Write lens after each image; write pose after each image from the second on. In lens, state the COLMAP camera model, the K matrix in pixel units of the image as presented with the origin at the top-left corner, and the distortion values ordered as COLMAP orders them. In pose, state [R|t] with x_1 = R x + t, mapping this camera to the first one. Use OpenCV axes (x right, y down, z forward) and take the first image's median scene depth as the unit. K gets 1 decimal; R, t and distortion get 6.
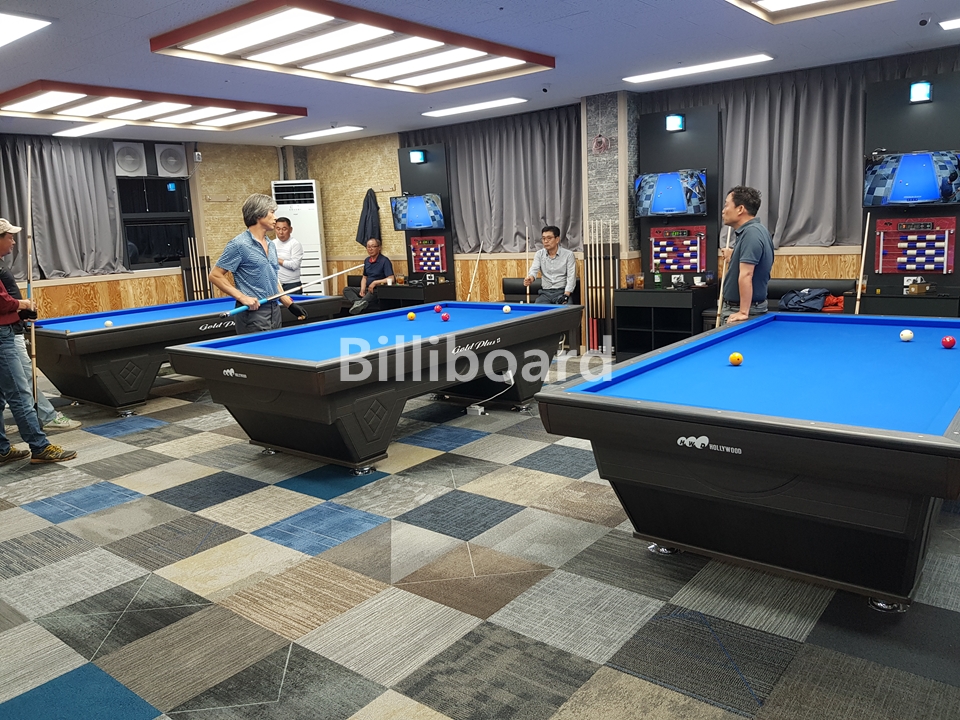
lens RADIAL K [[753.5, 0, 475.8], [0, 753.5, 357.8], [0, 0, 1]] dist [-0.004499, -0.001165]
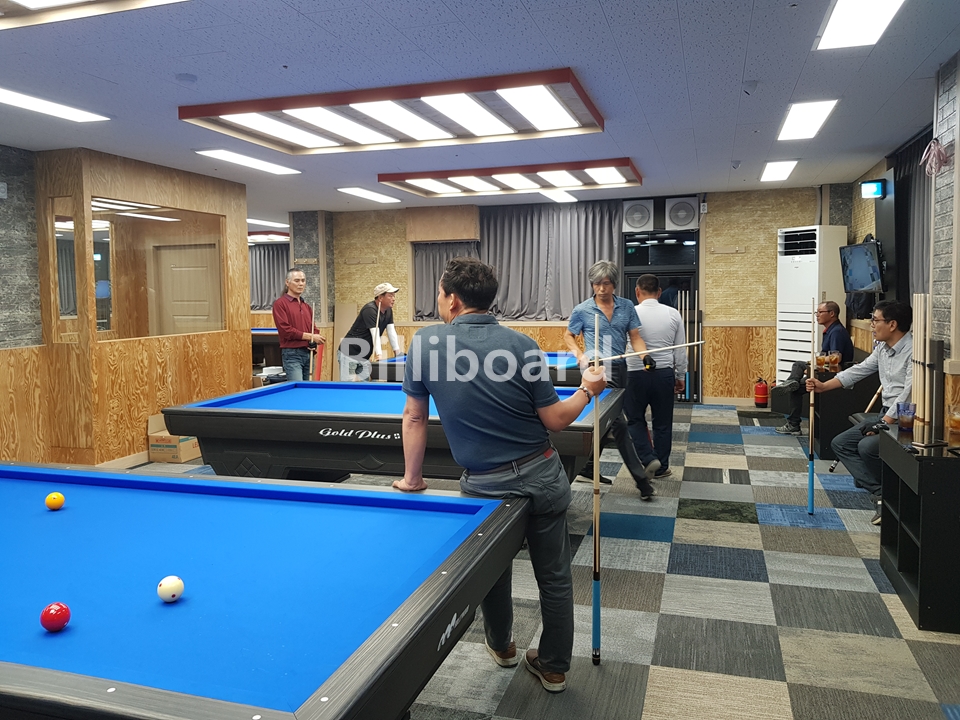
lens RADIAL K [[753.5, 0, 475.8], [0, 753.5, 357.8], [0, 0, 1]] dist [-0.004499, -0.001165]
pose [[0.360459, 0.120674, -0.924936, 0.448774], [-0.160416, 0.984842, 0.065974, -0.096524], [0.918878, 0.124593, 0.374353, 0.401224]]
